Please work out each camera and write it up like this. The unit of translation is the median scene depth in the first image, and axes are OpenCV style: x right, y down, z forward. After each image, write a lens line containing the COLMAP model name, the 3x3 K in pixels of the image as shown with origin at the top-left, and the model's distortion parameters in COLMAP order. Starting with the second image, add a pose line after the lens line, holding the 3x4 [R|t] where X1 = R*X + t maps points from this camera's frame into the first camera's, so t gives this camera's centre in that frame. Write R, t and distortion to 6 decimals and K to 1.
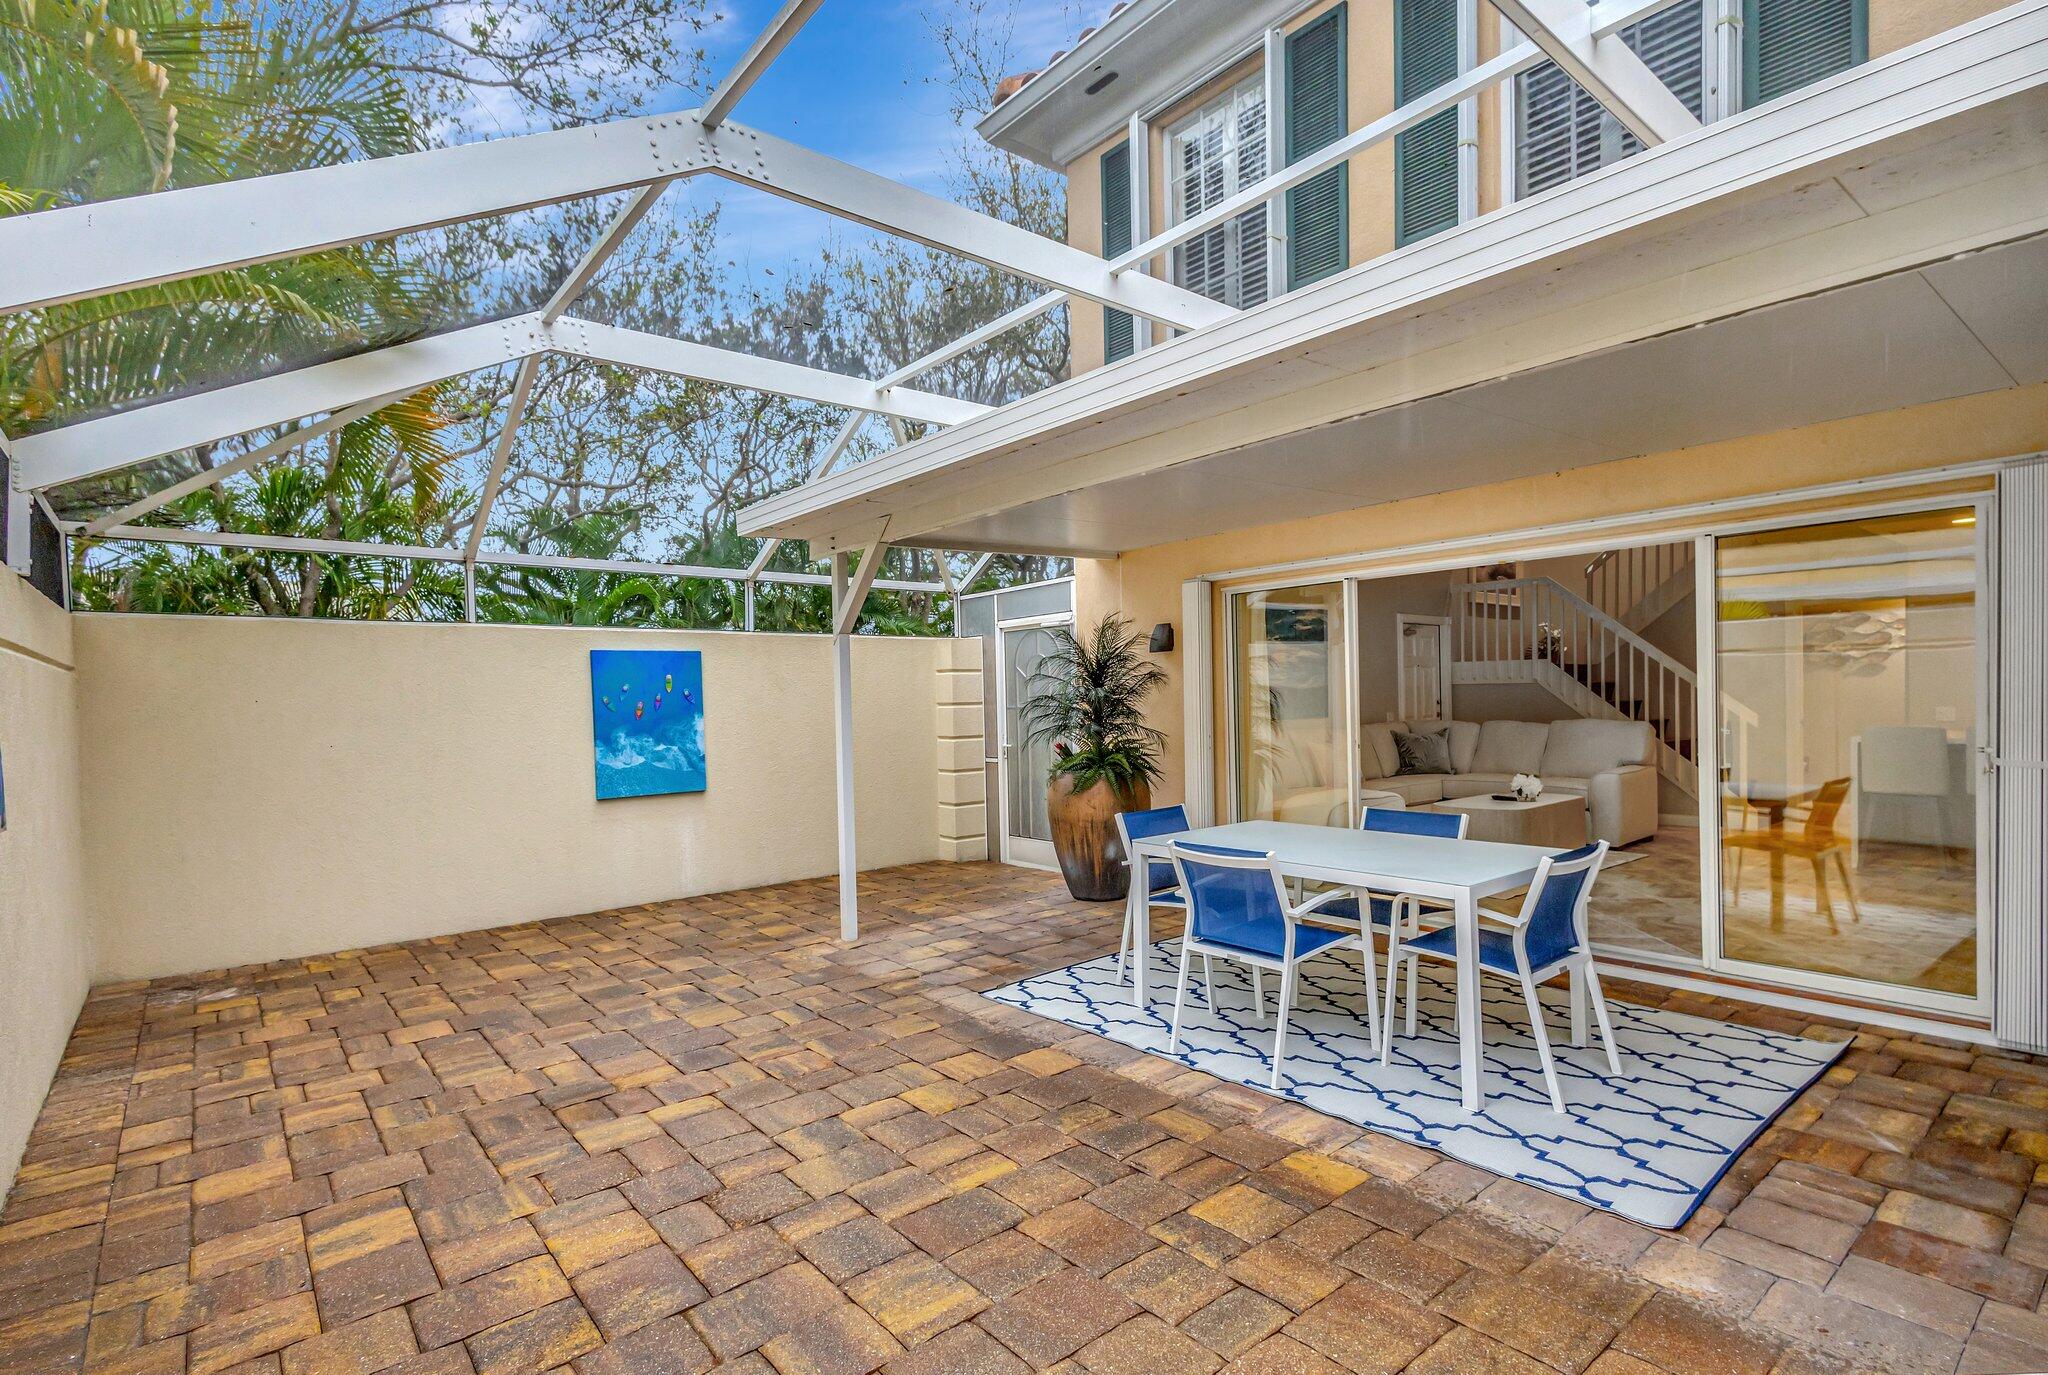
lens RADIAL K [[985.2, 0, 1014.0], [0, 985.2, 715.8], [0, 0, 1]] dist [0.018945, -0.008312]
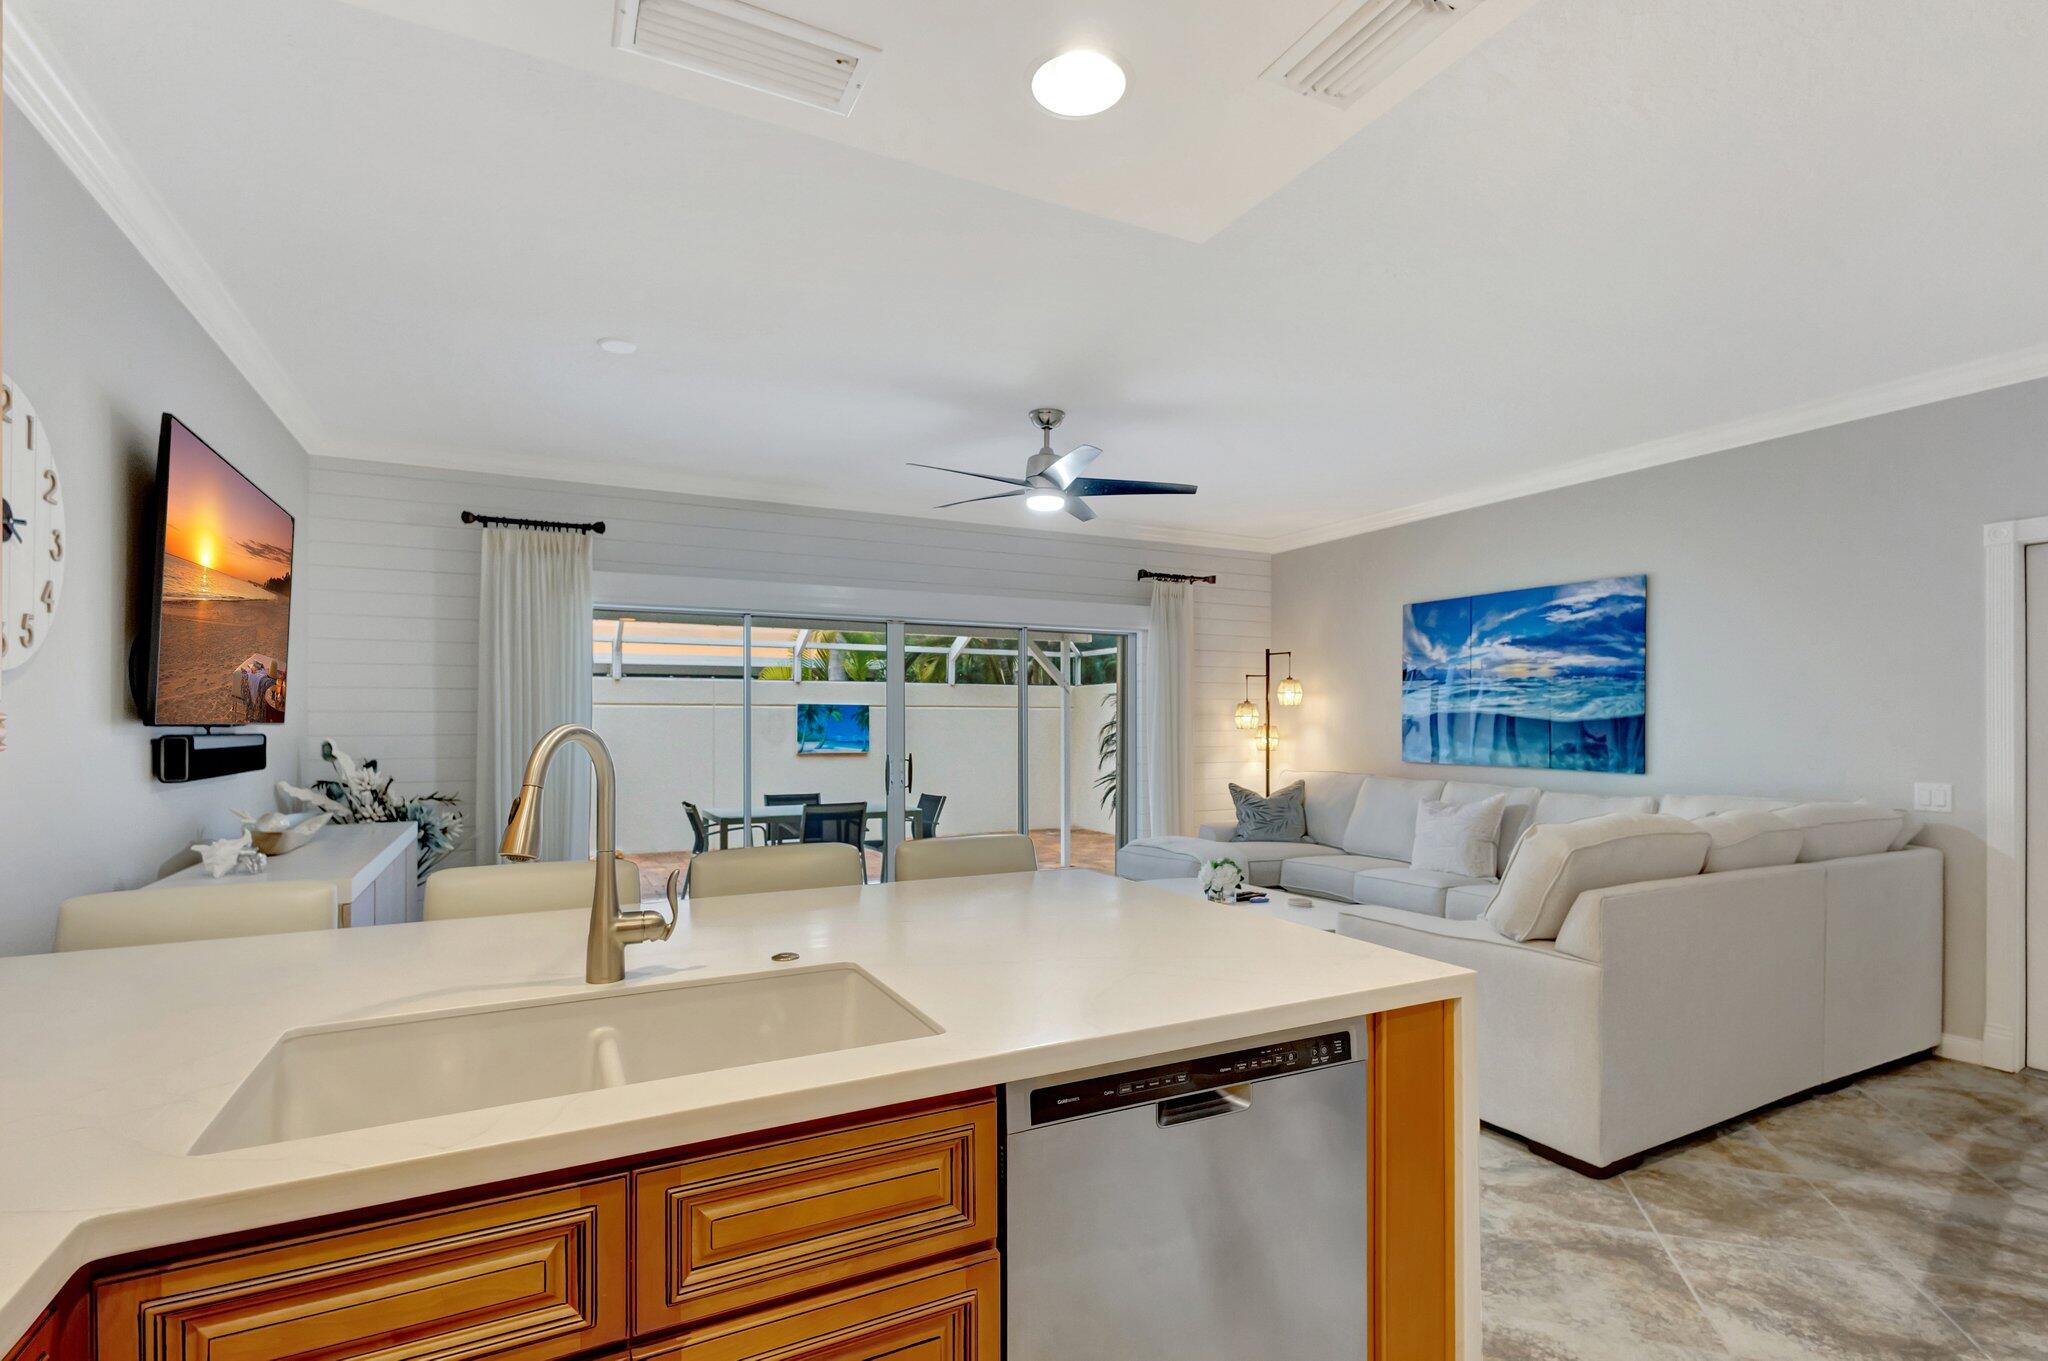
lens RADIAL K [[971.9, 0, 1033.1], [0, 971.9, 723.8], [0, 0, 1]] dist [0.013193, -0.002323]
pose [[-0.203641, 0.017652, -0.978886, 1.510157], [-0.013448, 0.999693, 0.020824, -0.054673], [0.978953, 0.017405, -0.203341, 1.308851]]
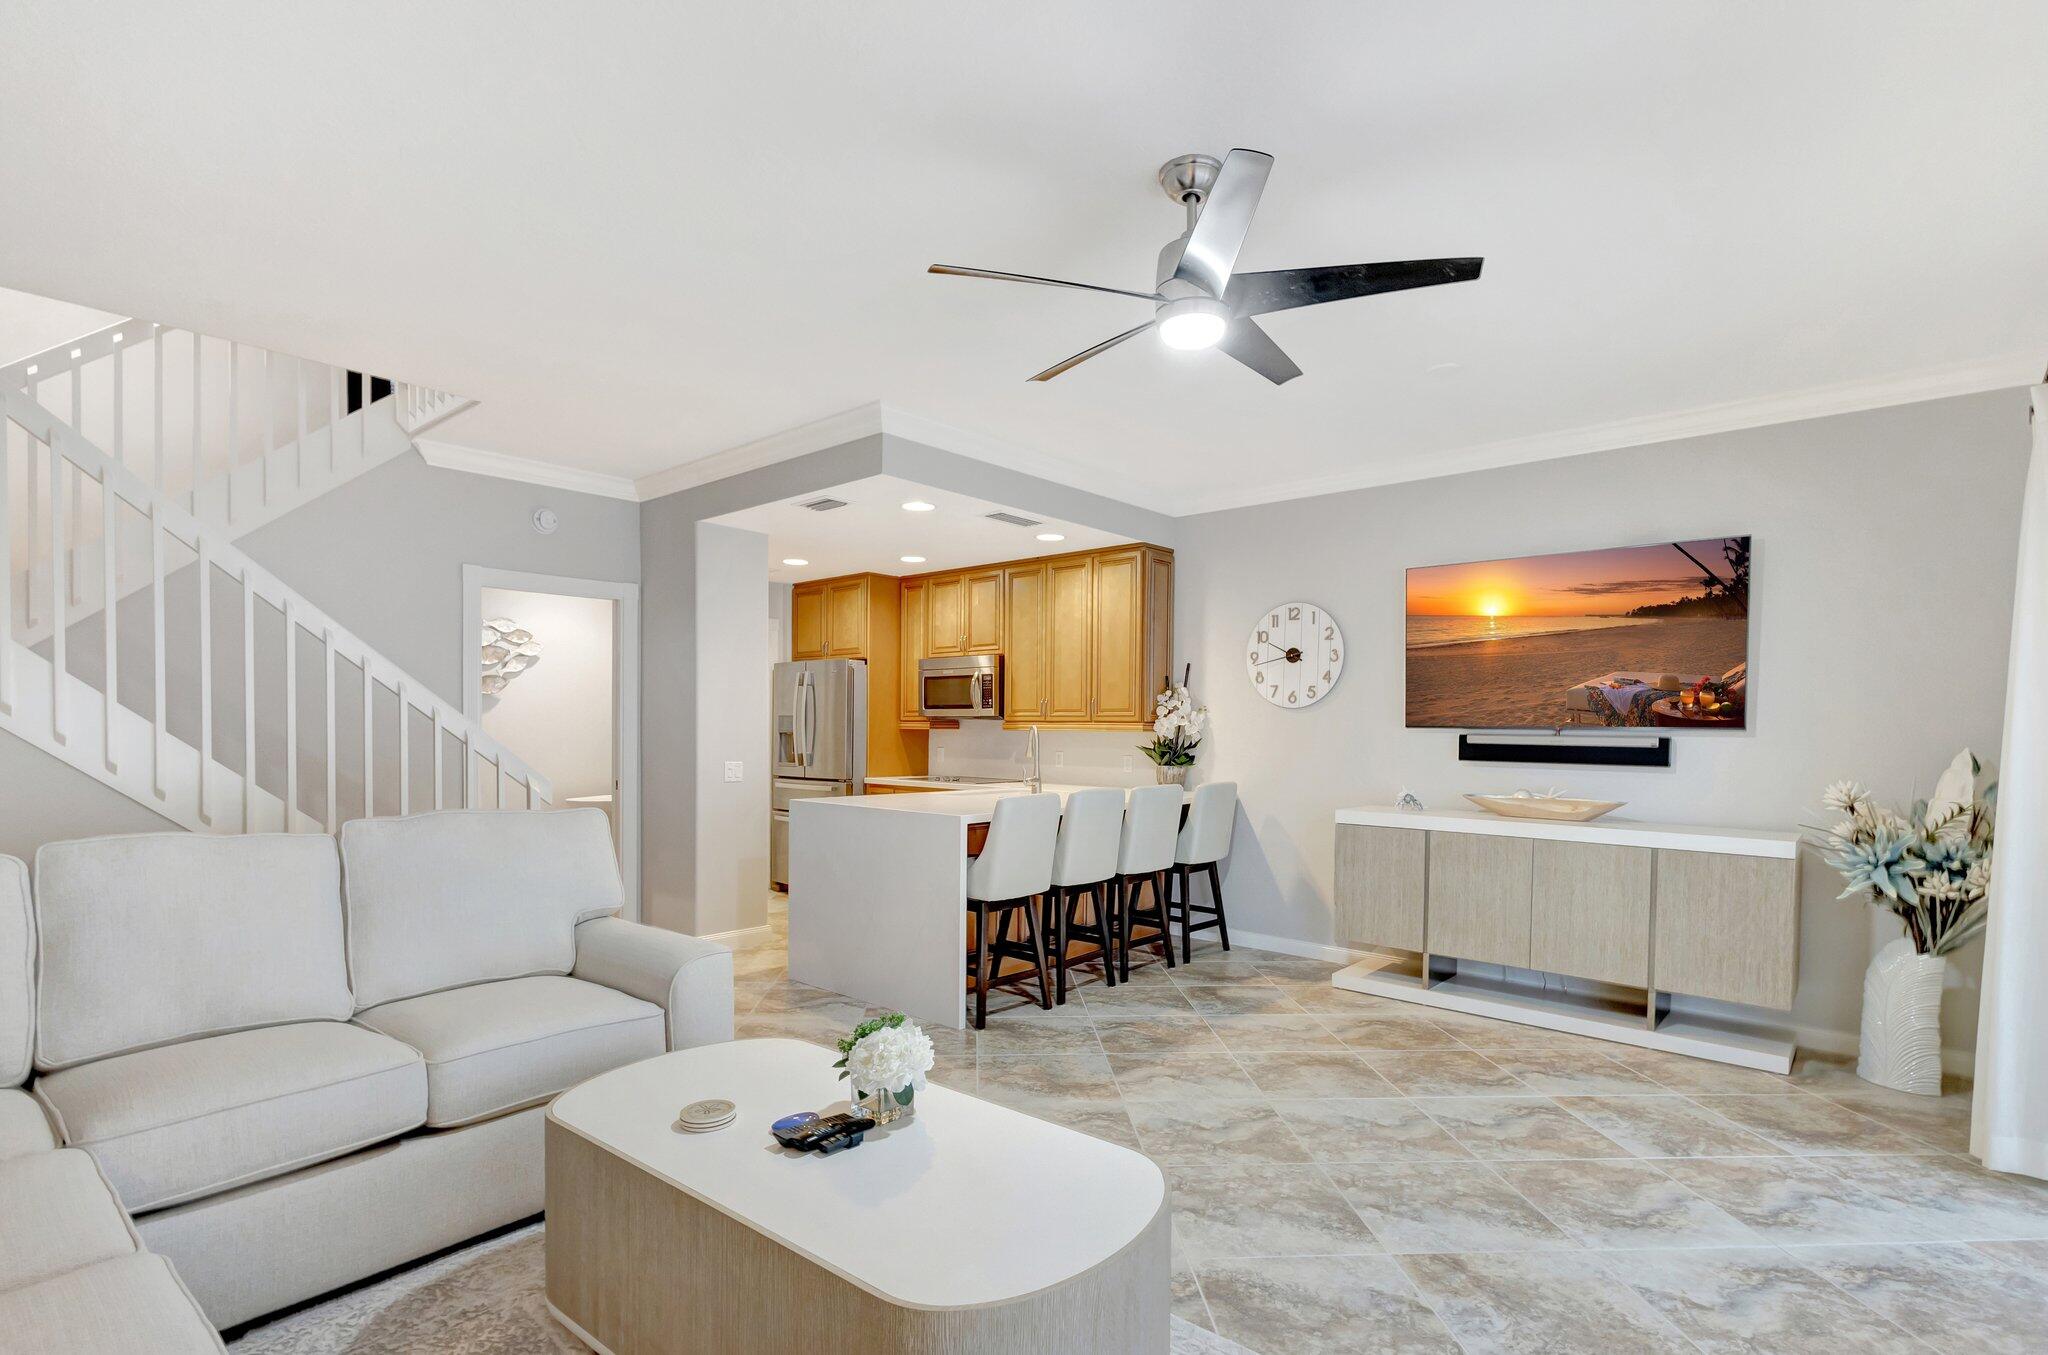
lens RADIAL K [[988.7, 0, 1038.5], [0, 988.7, 750.7], [0, 0, 1]] dist [0.012323, -0.000489]
pose [[-0.169940, -0.008305, 0.985419, 0.291494], [0.011149, 0.999884, 0.010349, -0.030769], [-0.985391, 0.012745, -0.169828, 1.306090]]
